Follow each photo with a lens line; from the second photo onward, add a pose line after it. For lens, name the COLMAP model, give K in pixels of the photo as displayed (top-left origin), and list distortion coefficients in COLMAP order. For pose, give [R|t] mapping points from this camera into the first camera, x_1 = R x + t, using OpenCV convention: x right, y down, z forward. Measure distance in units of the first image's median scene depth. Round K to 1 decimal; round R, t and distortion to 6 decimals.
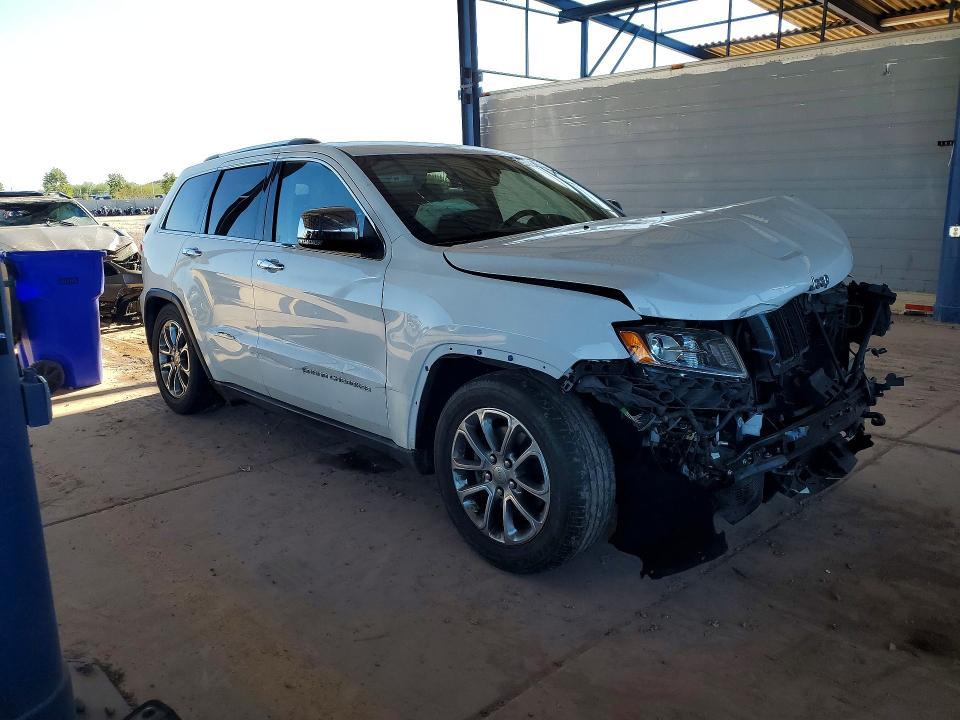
lens RADIAL K [[742.7, 0, 475.9], [0, 742.7, 359.0], [0, 0, 1]] dist [0.006093, 0.008269]
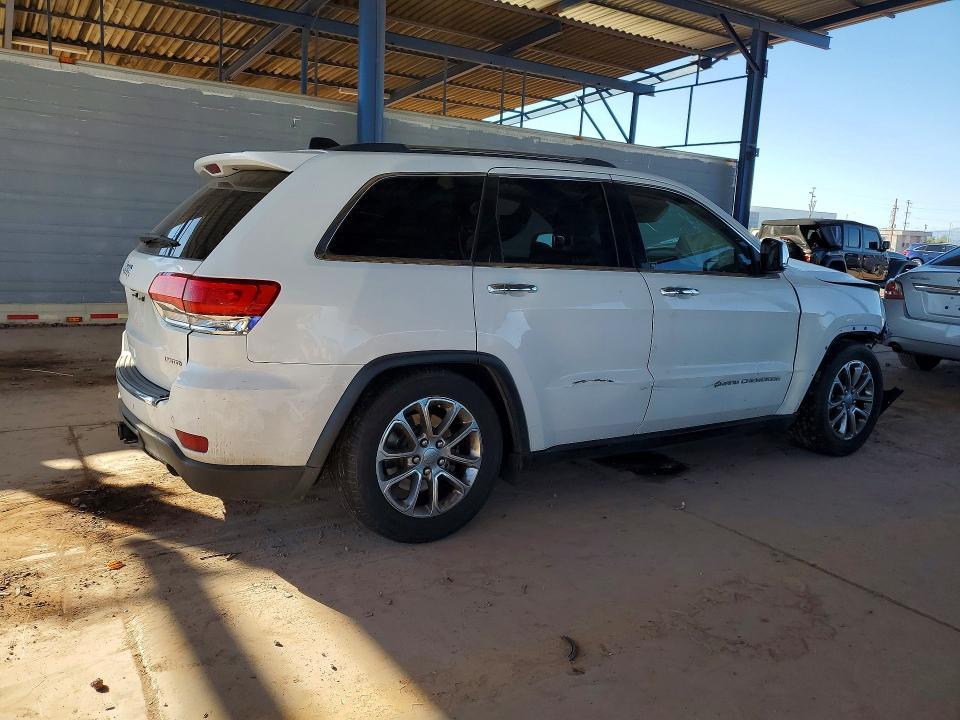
lens RADIAL K [[742.7, 0, 478.4], [0, 742.7, 359.5], [0, 0, 1]] dist [0.006093, 0.008269]
pose [[0.196194, -0.135520, 0.971155, -1.300028], [0.161724, 0.981312, 0.104266, -0.184053], [-0.967137, 0.136603, 0.214444, 1.053780]]
